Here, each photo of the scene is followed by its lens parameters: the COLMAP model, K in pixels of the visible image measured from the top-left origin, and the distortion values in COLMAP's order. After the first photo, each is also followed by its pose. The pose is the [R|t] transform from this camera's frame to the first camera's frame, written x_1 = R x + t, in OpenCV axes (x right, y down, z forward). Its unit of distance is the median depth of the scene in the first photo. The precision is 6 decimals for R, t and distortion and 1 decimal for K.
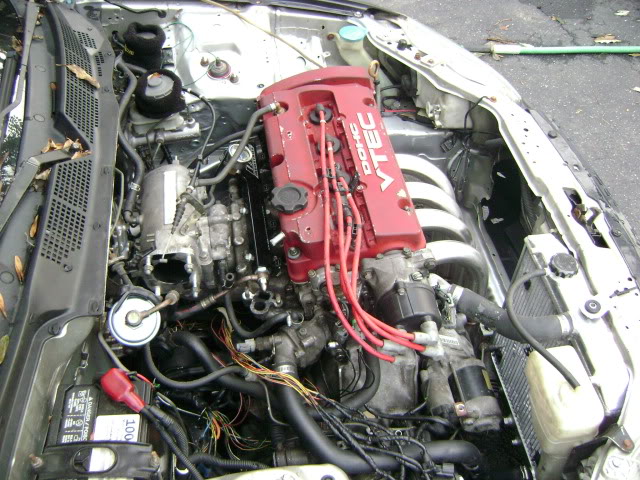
lens RADIAL K [[659.9, 0, 320.0], [0, 659.9, 240.0], [0, 0, 1]] dist [-0.143640, 0.016176]
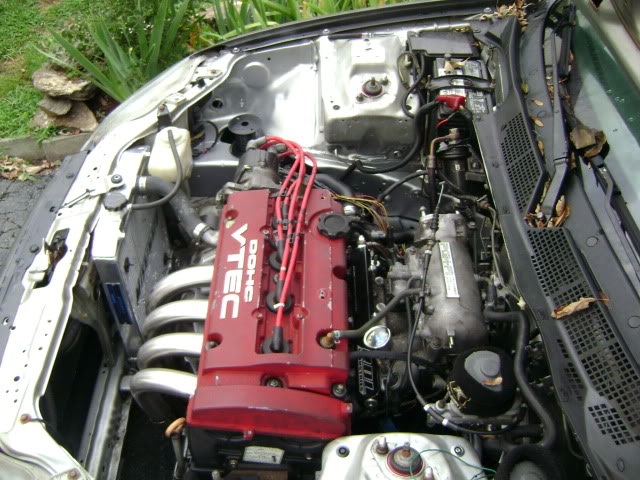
lens RADIAL K [[659.9, 0, 320.0], [0, 659.9, 240.0], [0, 0, 1]] dist [-0.143640, 0.016176]
pose [[-0.986398, -0.120541, 0.111753, -0.139744], [0.121232, -0.074387, 0.989833, -1.084323], [-0.111002, 0.989917, 0.087988, 0.885384]]
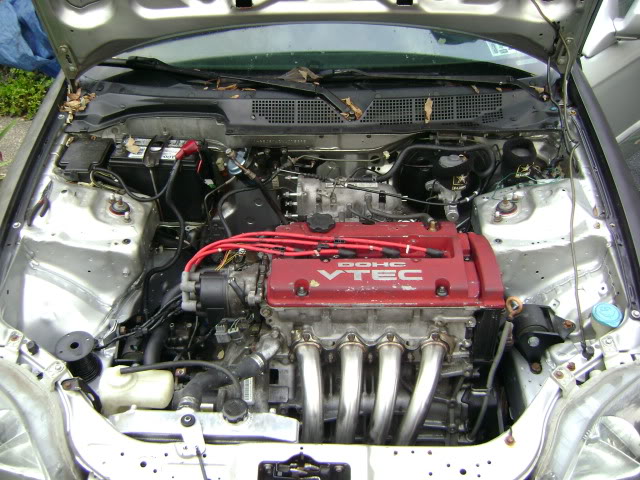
lens RADIAL K [[659.9, 0, 320.0], [0, 659.9, 240.0], [0, 0, 1]] dist [-0.143640, 0.016176]
pose [[-0.177614, 0.626105, -0.759240, 0.950711], [-0.728523, 0.435017, 0.529164, -0.722068], [0.661594, 0.647111, 0.378867, 0.485552]]
